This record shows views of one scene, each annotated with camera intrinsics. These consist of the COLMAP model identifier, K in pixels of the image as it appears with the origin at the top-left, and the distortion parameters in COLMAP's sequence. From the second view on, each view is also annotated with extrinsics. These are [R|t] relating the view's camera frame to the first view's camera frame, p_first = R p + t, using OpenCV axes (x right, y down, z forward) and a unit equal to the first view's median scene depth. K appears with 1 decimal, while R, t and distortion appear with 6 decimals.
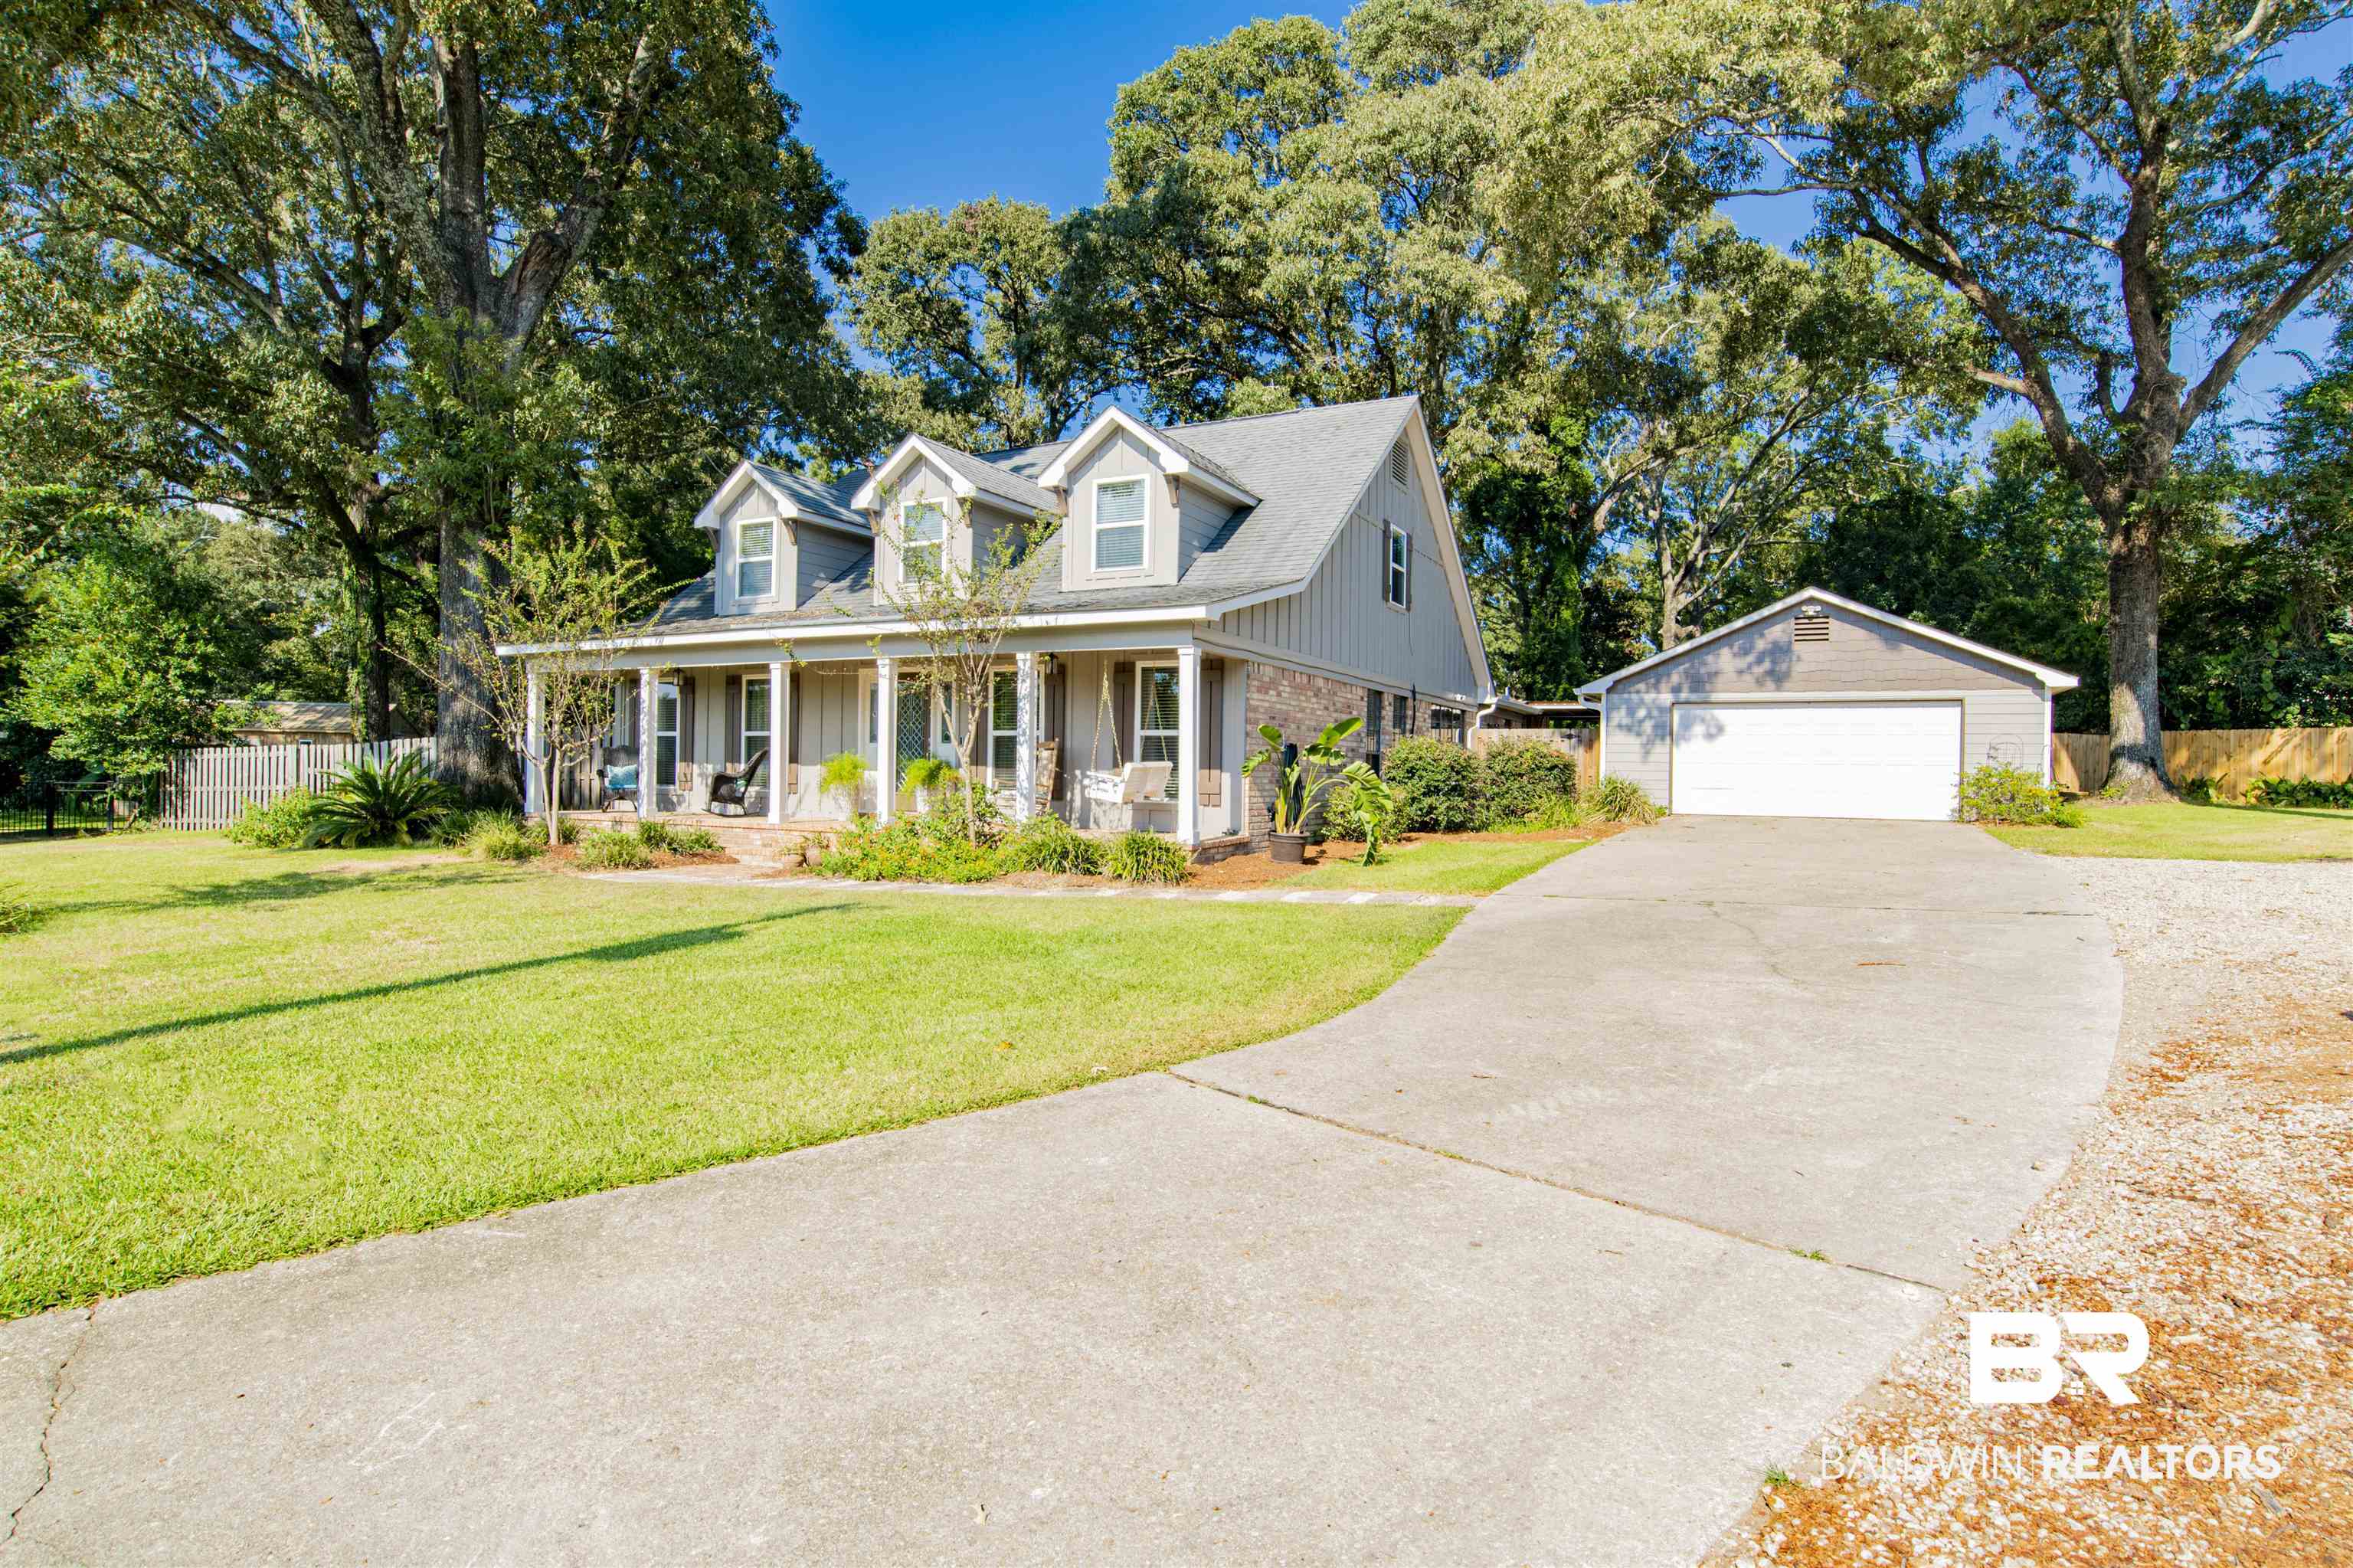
lens RADIAL K [[1200.2, 0, 1188.1], [0, 1200.2, 774.2], [0, 0, 1]] dist [-0.043944, 0.000977]
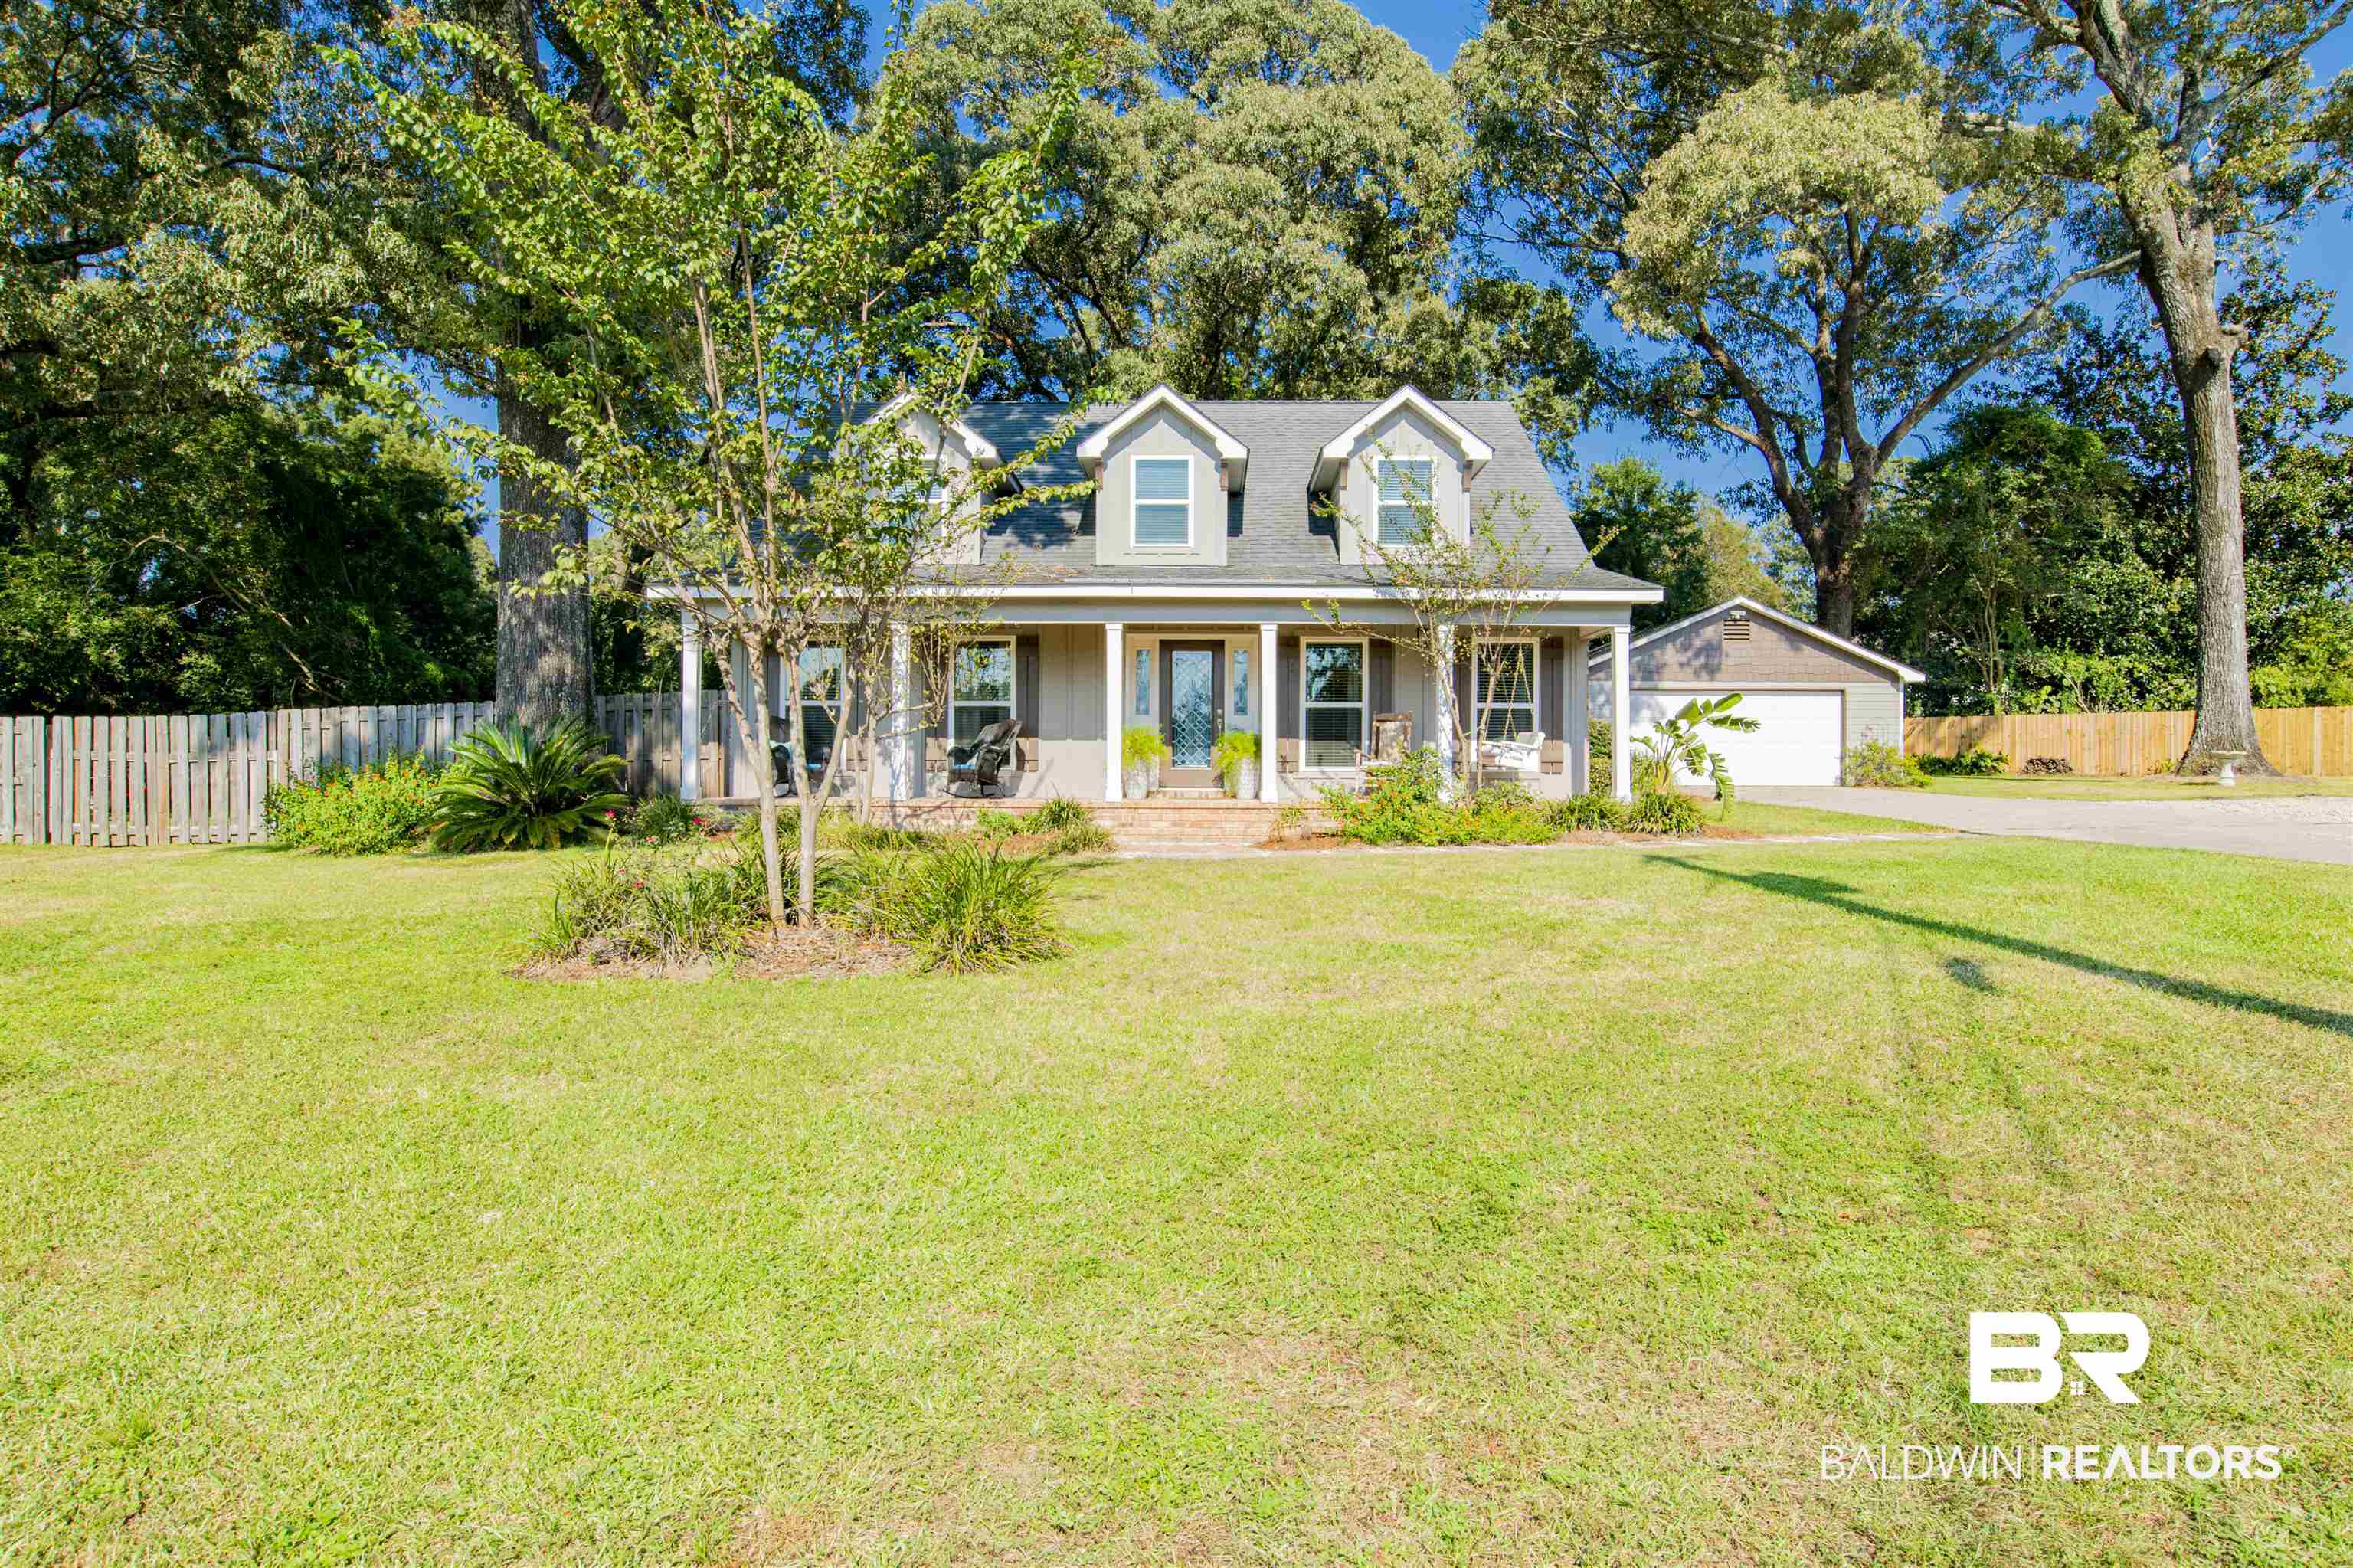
lens RADIAL K [[1325.4, 0, 1192.2], [0, 1325.4, 778.7], [0, 0, 1]] dist [-0.063035, 0.033236]
pose [[0.888644, -0.014644, 0.458364, -0.610266], [0.015585, 0.999877, 0.001729, 0.018618], [-0.458333, 0.005607, 0.888763, 0.067635]]
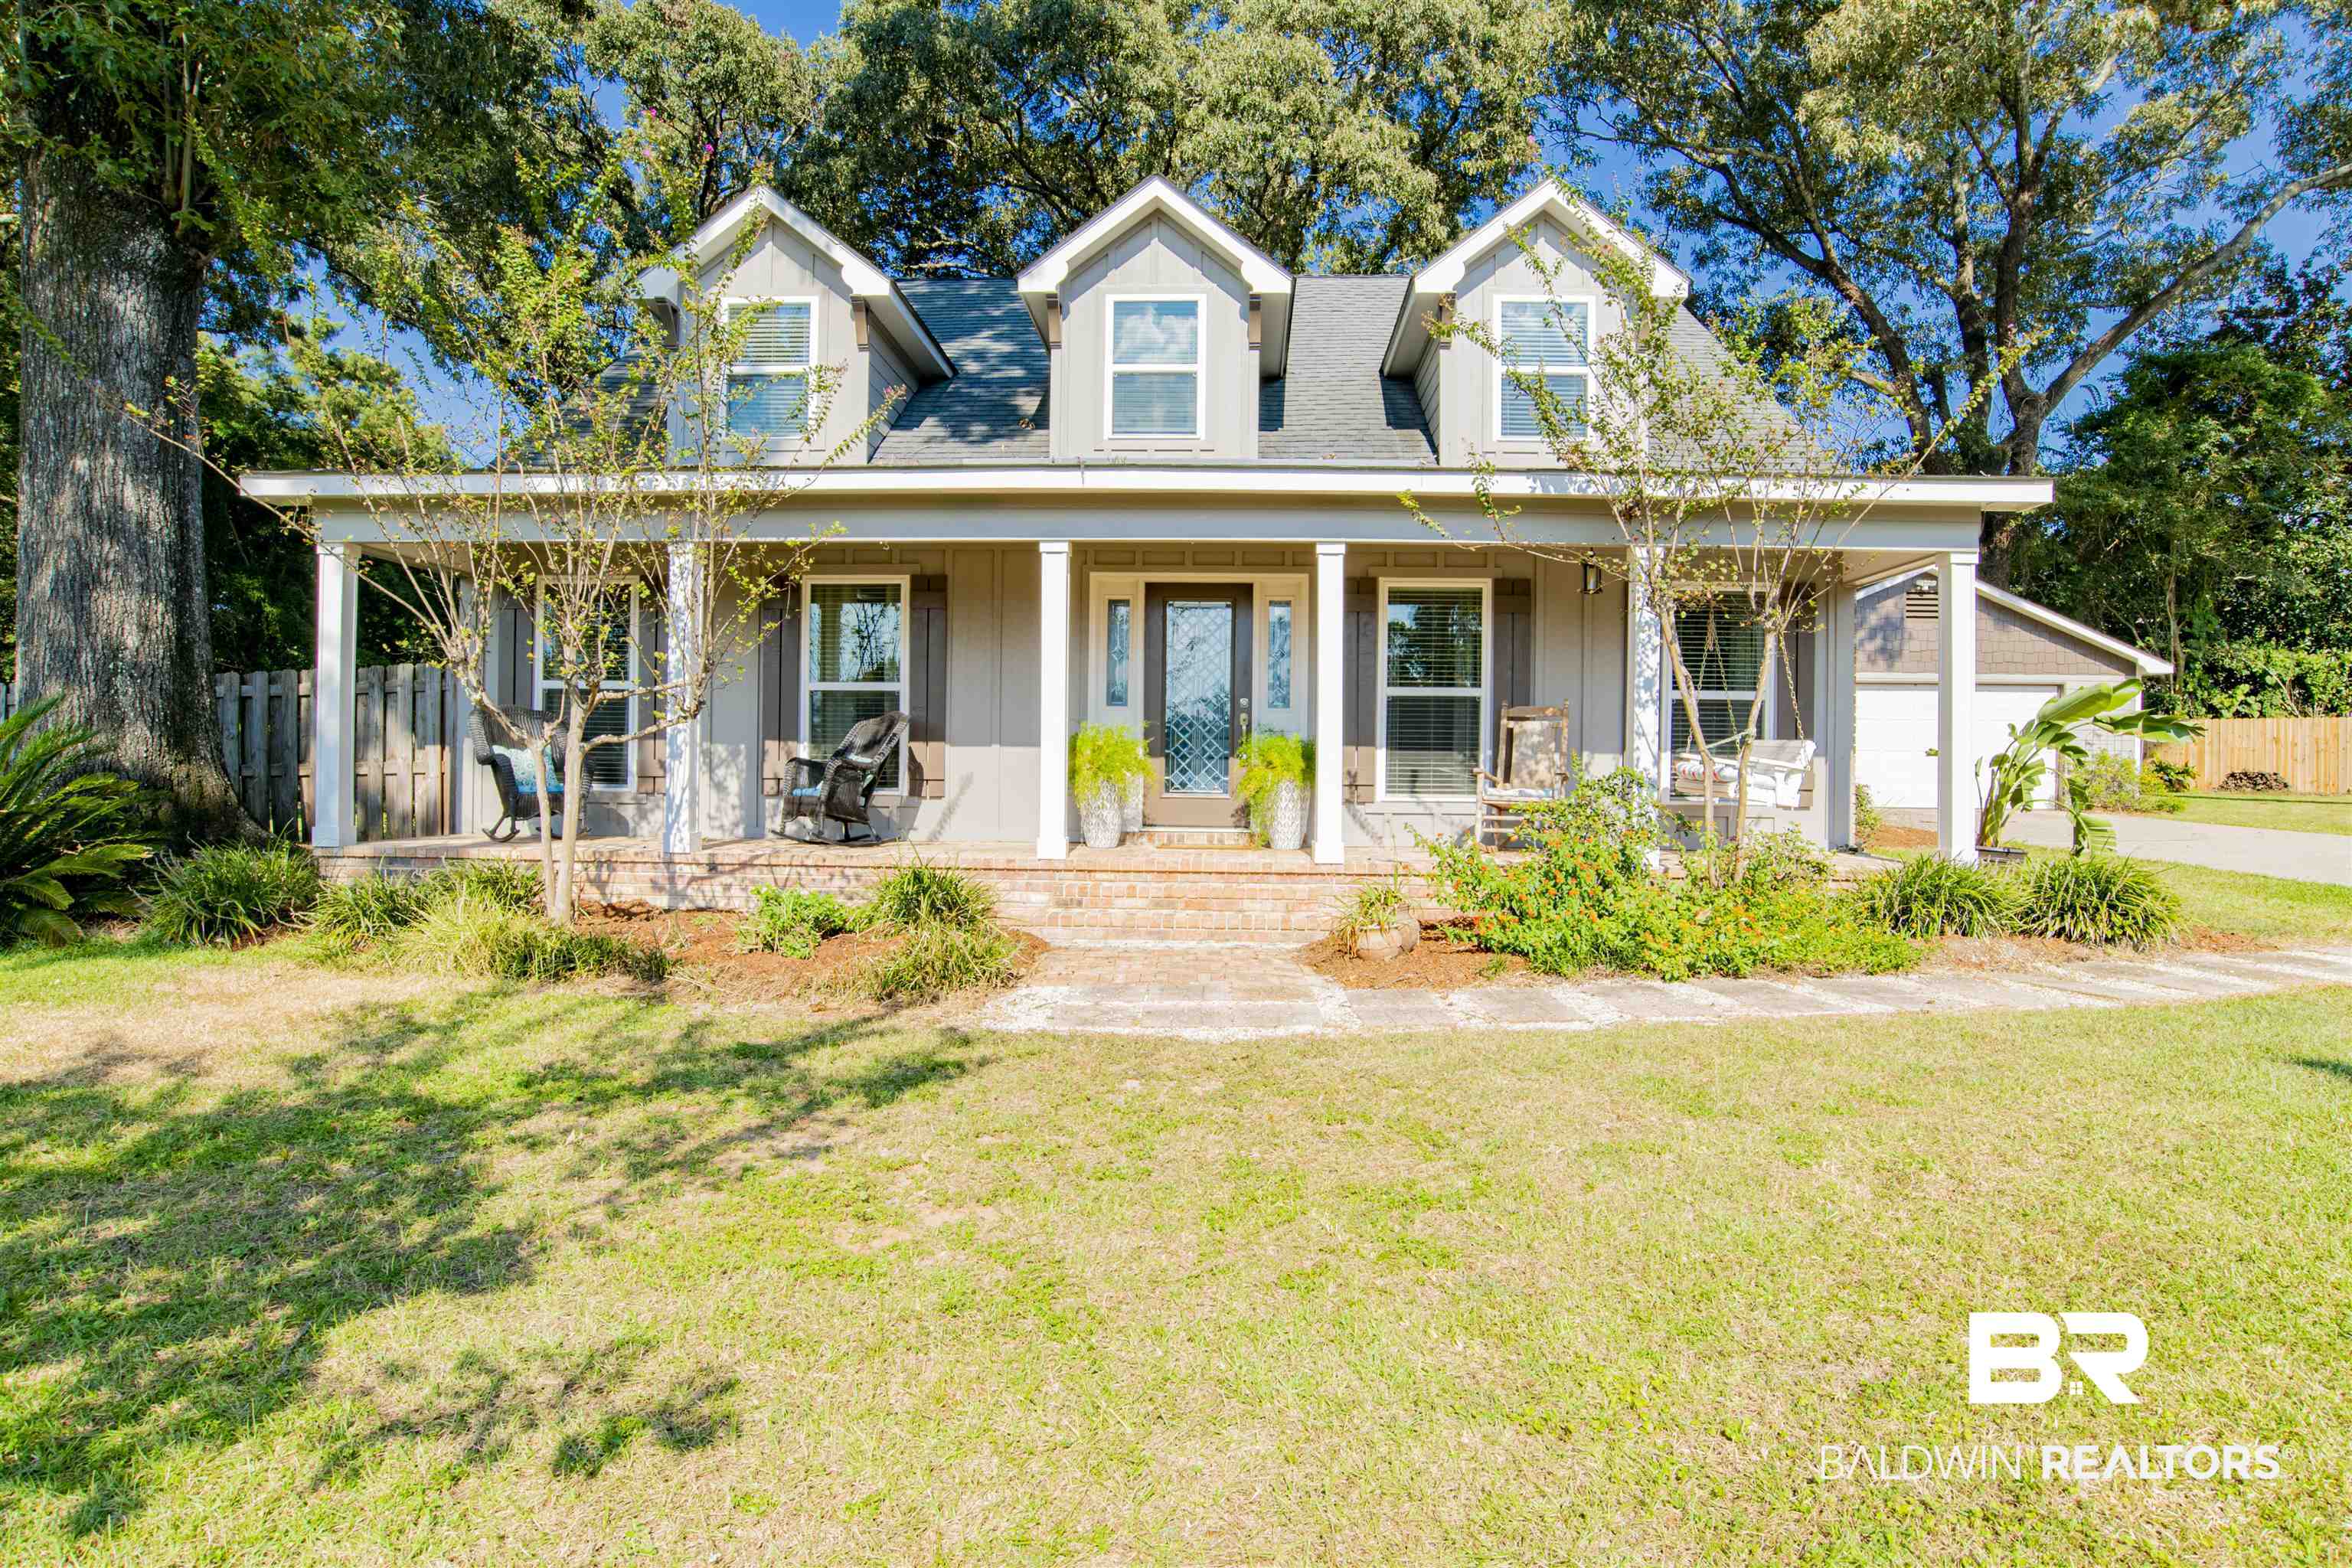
lens RADIAL K [[1233.2, 0, 1192.4], [0, 1233.2, 781.5], [0, 0, 1]] dist [-0.046608, -0.000139]
pose [[0.902657, -0.010418, 0.430235, -0.420028], [0.008087, 0.999941, 0.007248, 0.004182], [-0.430286, -0.003063, 0.902688, 0.406581]]
